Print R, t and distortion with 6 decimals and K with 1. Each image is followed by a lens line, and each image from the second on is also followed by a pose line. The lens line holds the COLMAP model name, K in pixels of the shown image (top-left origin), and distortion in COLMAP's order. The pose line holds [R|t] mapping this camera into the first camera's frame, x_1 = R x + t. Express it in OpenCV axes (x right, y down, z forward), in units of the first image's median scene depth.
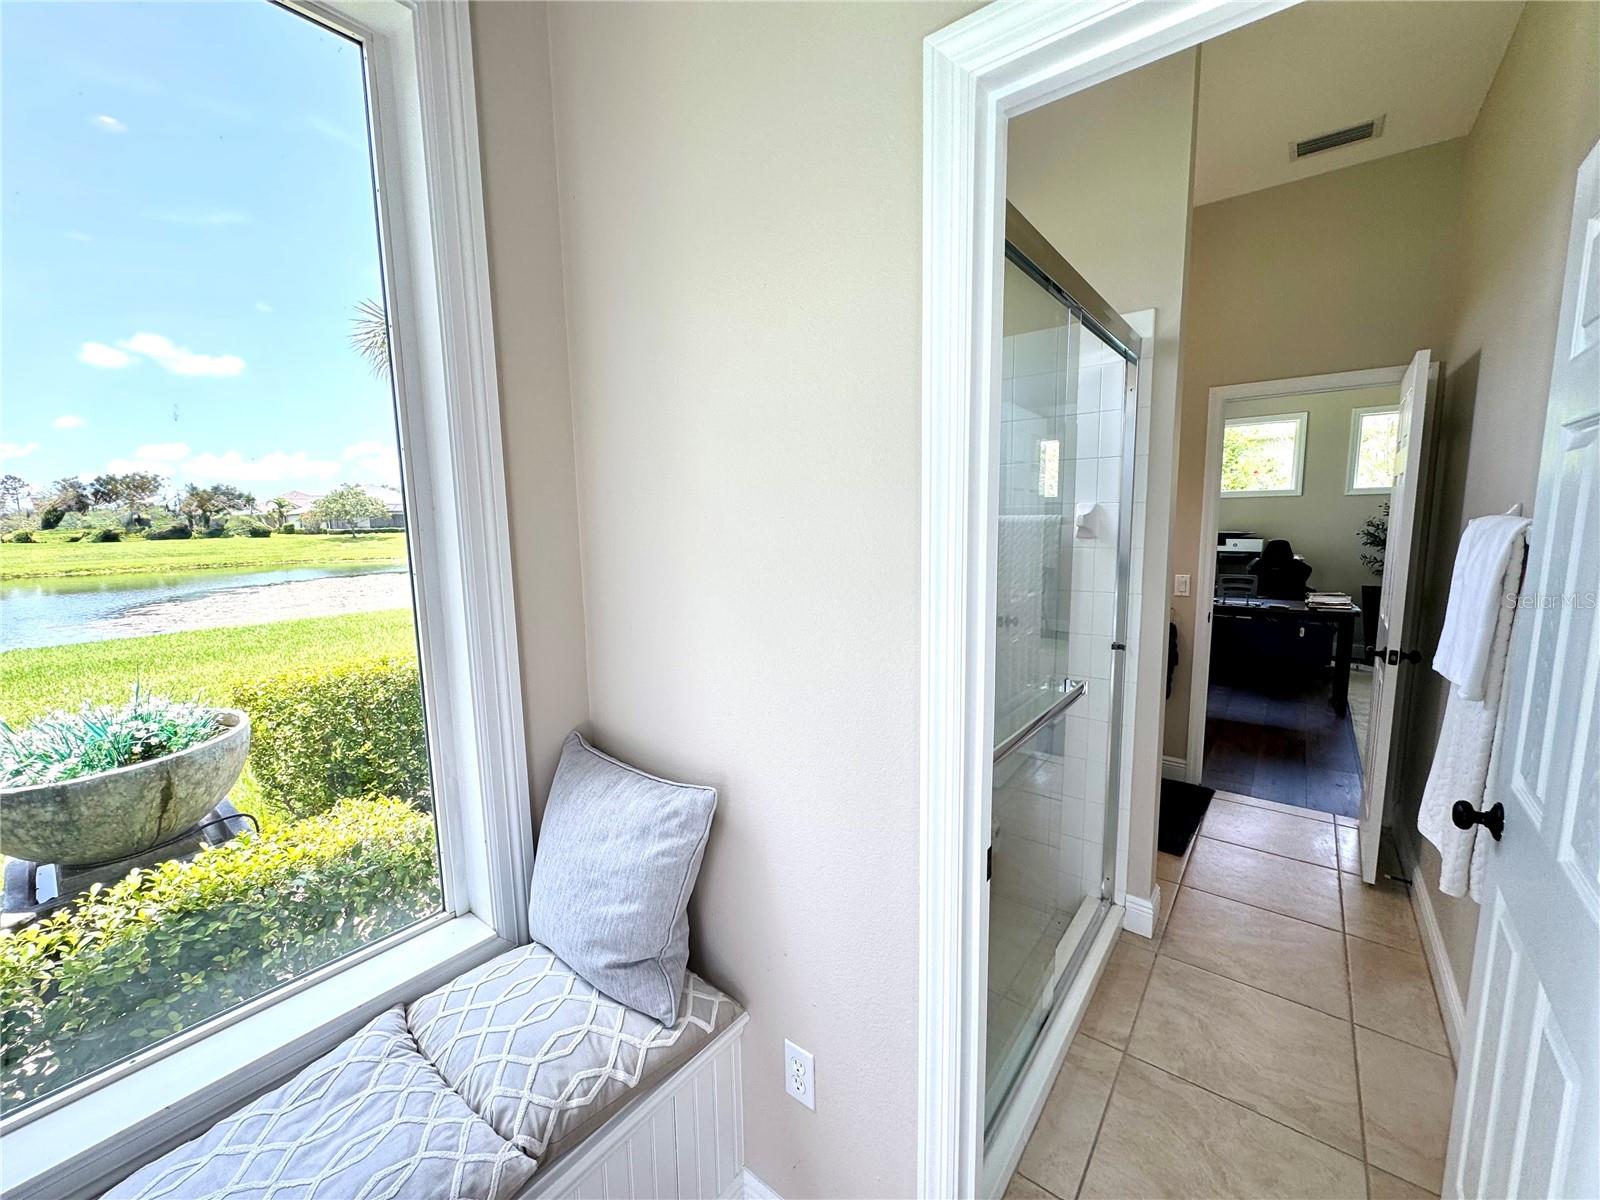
lens RADIAL K [[641.7, 0, 801.8], [0, 641.7, 600.7], [0, 0, 1]] dist [0.001578, -0.000270]
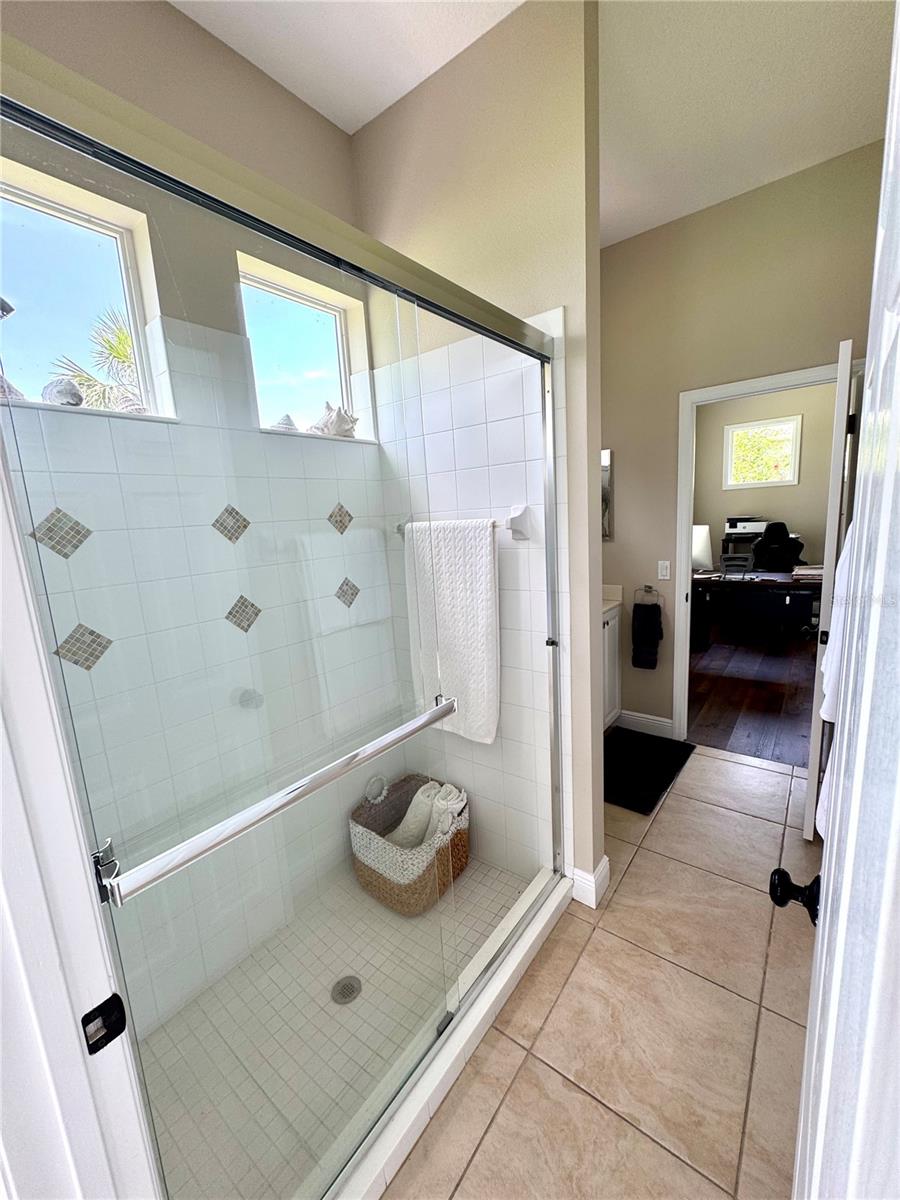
lens RADIAL K [[481.3, 0, 449.0], [0, 481.3, 600.1], [0, 0, 1]] dist [0.001578, -0.000270]
pose [[0.999137, -0.041241, -0.004948, 0.324539], [0.041425, 0.998090, 0.045826, -0.039866], [0.003049, -0.045992, 0.998937, 0.214338]]
